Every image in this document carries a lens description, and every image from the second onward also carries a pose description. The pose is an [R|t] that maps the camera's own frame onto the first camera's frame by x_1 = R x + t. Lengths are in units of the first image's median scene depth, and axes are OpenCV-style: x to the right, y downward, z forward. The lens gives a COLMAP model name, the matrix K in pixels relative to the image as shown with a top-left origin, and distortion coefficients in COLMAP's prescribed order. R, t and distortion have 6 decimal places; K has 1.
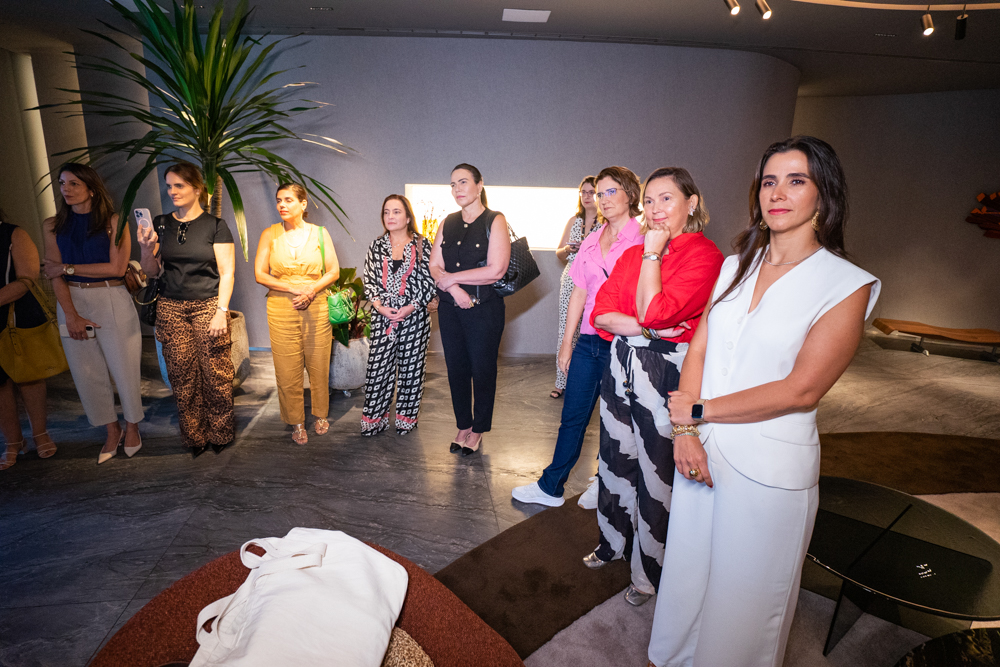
lens RADIAL K [[516.4, 0, 499.1], [0, 516.4, 316.8], [0, 0, 1]] dist [-0.000092, 0.000939]
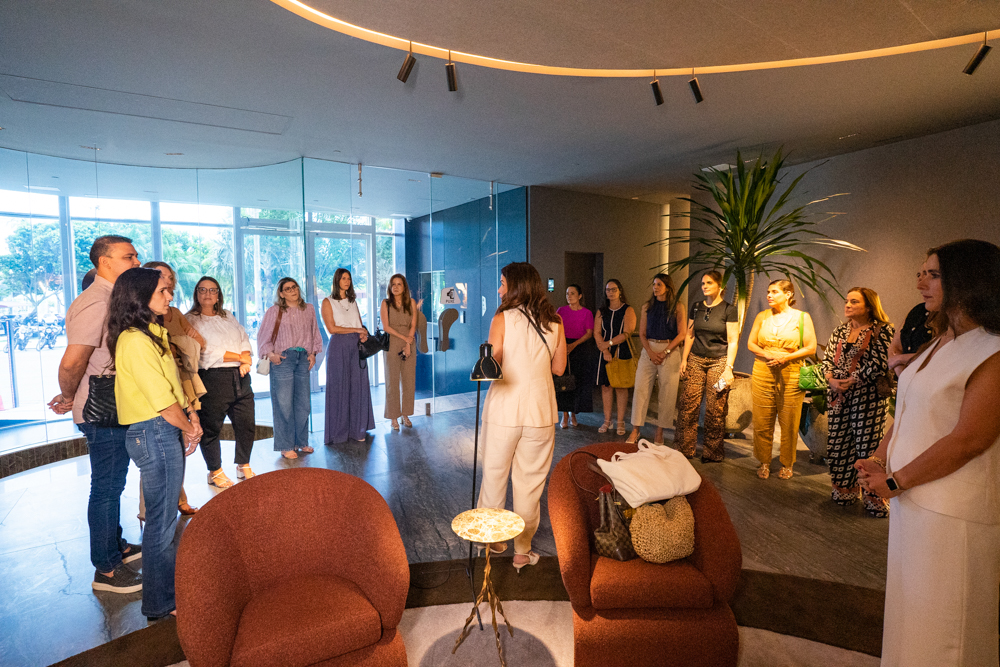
lens RADIAL K [[516.4, 0, 500.3], [0, 516.4, 332.9], [0, 0, 1]] dist [-0.000092, 0.000939]
pose [[0.486598, 0.060593, -0.871522, 0.419583], [-0.186347, 0.981832, -0.035781, 0.062856], [0.853520, 0.179816, 0.489049, -0.260840]]
